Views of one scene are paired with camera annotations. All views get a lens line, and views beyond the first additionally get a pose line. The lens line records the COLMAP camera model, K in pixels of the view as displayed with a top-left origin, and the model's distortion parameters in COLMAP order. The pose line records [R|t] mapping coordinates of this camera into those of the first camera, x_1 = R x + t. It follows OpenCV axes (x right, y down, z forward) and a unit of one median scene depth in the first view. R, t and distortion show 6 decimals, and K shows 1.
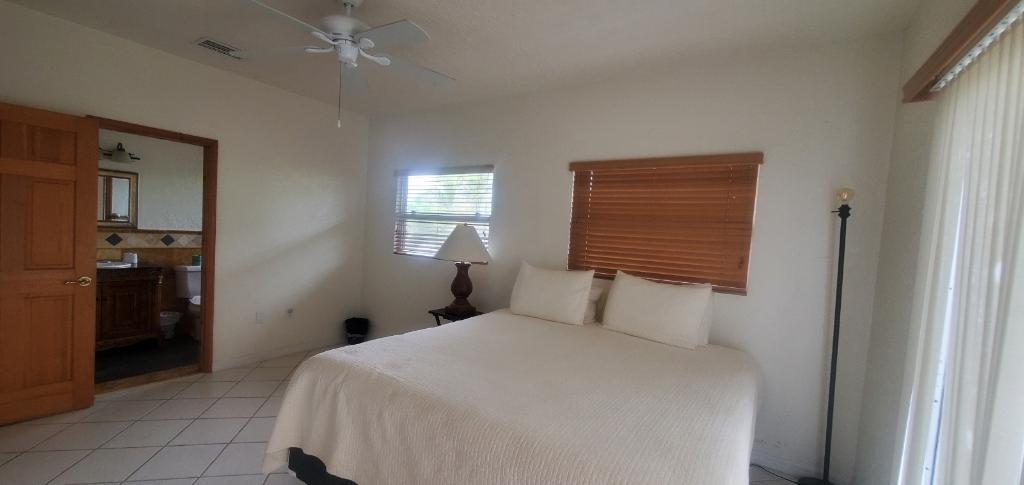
lens RADIAL K [[406.4, 0, 501.7], [0, 406.4, 251.8], [0, 0, 1]] dist [-0.000103, 0.003001]
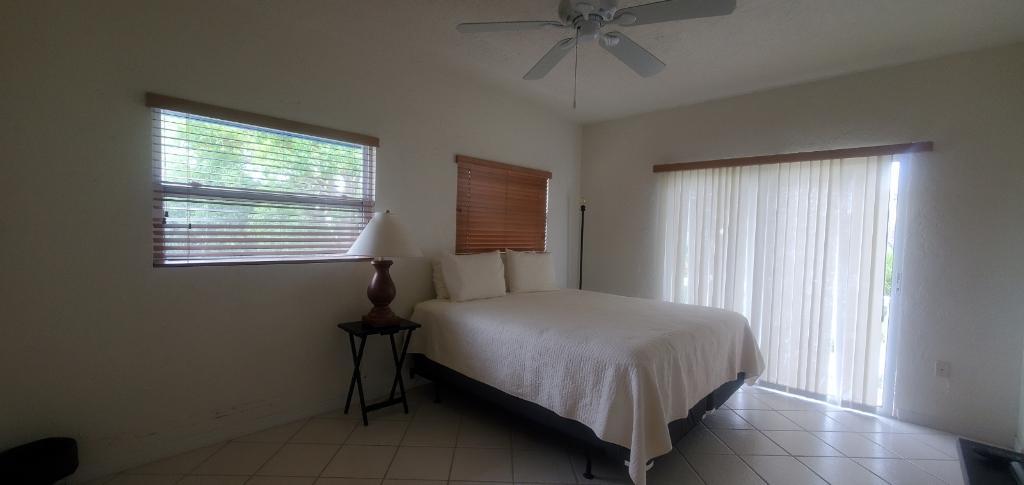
lens RADIAL K [[408.4, 0, 500.8], [0, 408.4, 251.1], [0, 0, 1]] dist [0.003075, -0.002063]
pose [[0.205991, -0.099980, 0.973433, -0.889867], [0.032414, 0.994918, 0.095327, -0.063431], [-0.978017, 0.011916, 0.208185, 0.661499]]
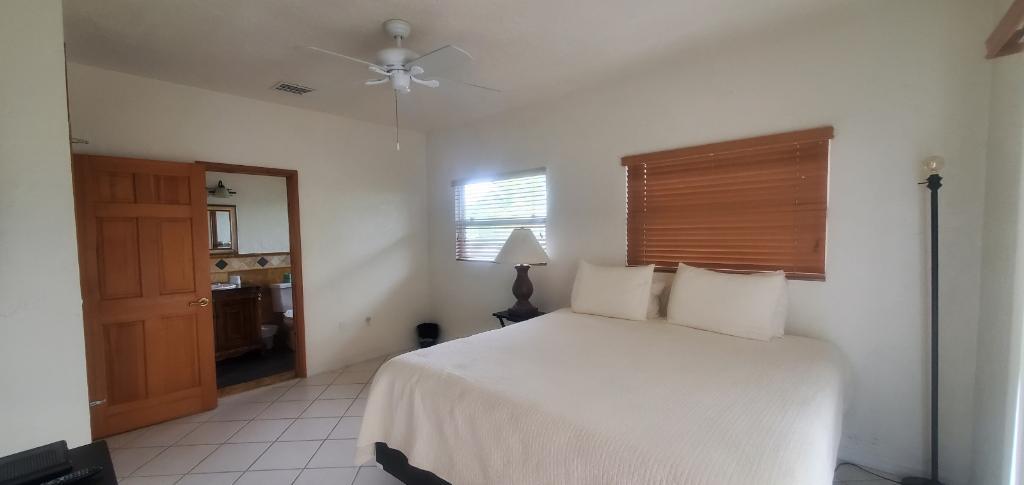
lens RADIAL K [[408.4, 0, 500.8], [0, 408.4, 251.1], [0, 0, 1]] dist [0.003075, -0.002063]
pose [[0.985296, -0.070920, -0.155442, 0.016653], [0.070623, 0.997475, -0.007436, -0.004776], [0.155577, -0.003651, 0.987817, -0.030779]]
